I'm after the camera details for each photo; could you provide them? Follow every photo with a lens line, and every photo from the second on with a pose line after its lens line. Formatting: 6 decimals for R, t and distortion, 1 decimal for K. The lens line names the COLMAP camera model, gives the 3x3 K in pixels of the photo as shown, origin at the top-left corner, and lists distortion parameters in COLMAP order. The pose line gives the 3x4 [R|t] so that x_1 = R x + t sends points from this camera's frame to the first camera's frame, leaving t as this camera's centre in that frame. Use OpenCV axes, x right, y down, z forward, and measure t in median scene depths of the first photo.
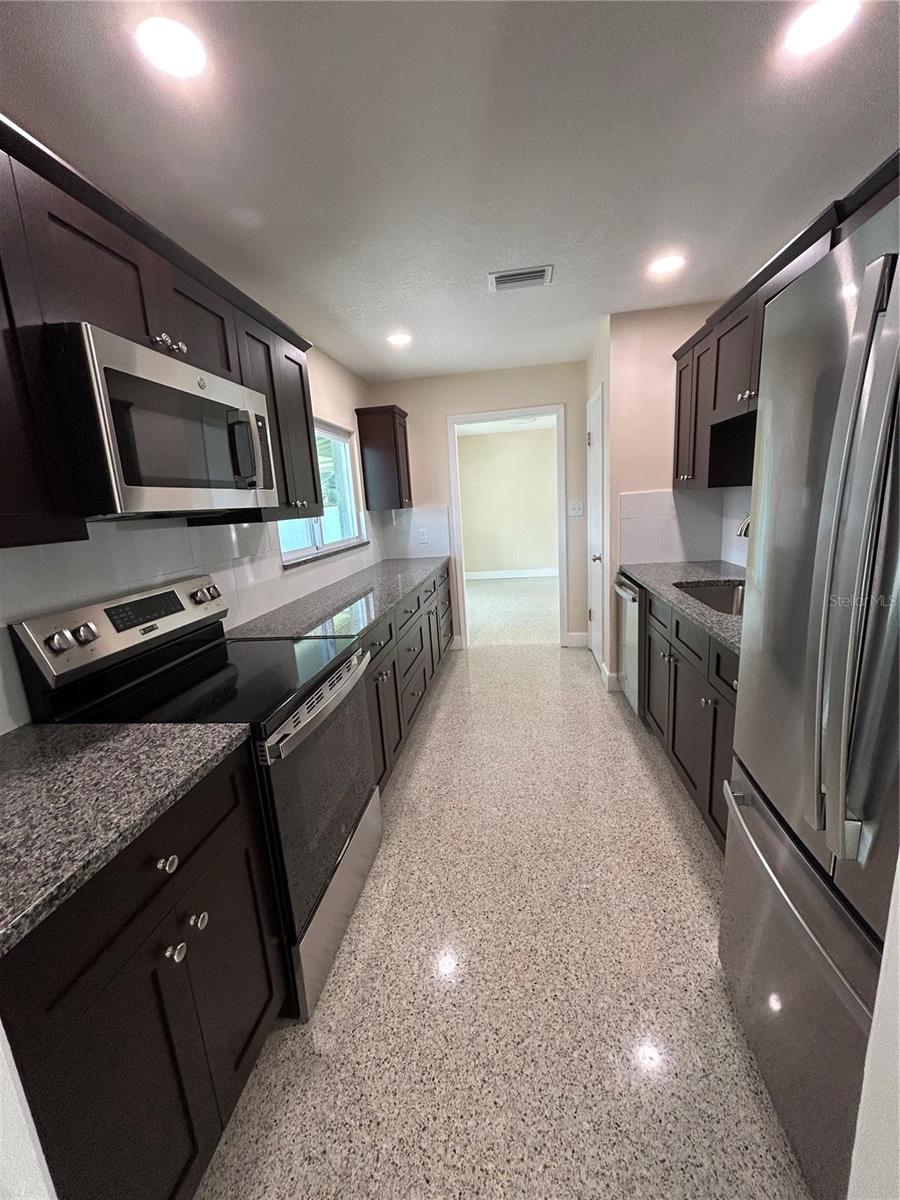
lens RADIAL K [[478.9, 0, 455.3], [0, 478.9, 598.4], [0, 0, 1]] dist [-0.001081, -0.000296]
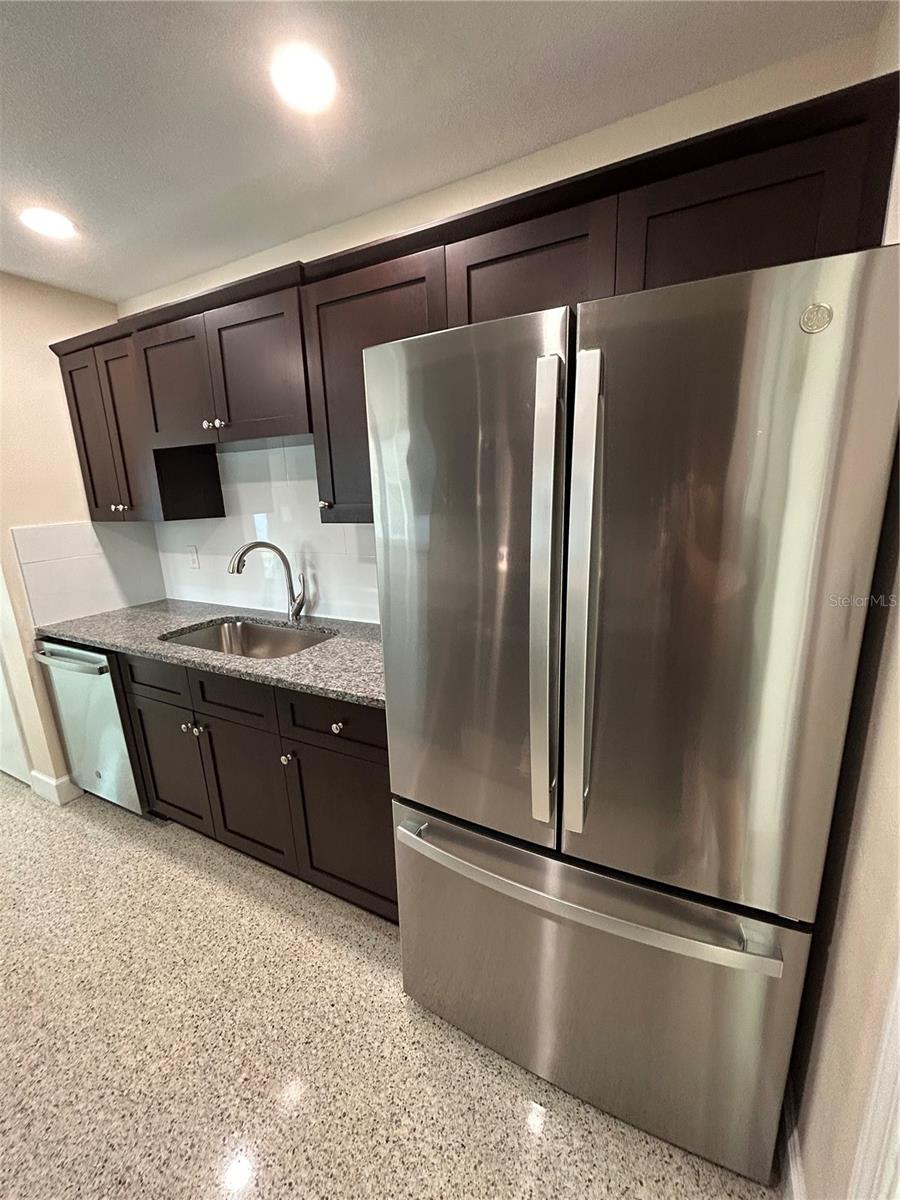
lens RADIAL K [[478.9, 0, 453.5], [0, 478.9, 598.3], [0, 0, 1]] dist [-0.001081, -0.000296]
pose [[0.349200, -0.160654, 0.923174, -0.118813], [0.204402, 0.974528, 0.092274, -0.073941], [-0.914483, 0.156476, 0.373143, 0.241166]]
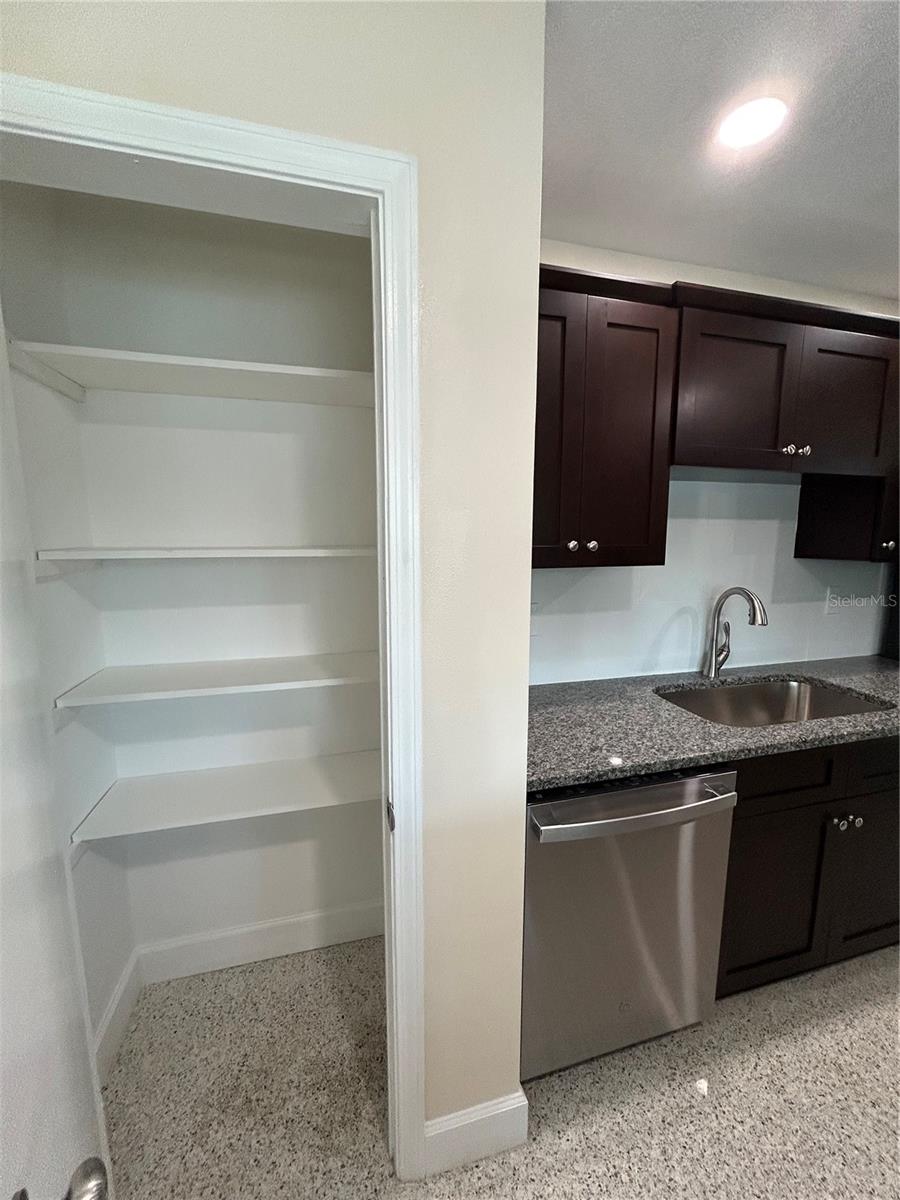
lens RADIAL K [[497.0, 0, 455.3], [0, 497.0, 608.6], [0, 0, 1]] dist [0.003466, 0.000238]
pose [[-0.397866, -0.076007, 0.914290, 0.053204], [0.206729, 0.963506, 0.170060, -0.362312], [-0.893849, 0.256671, -0.367633, 1.579133]]
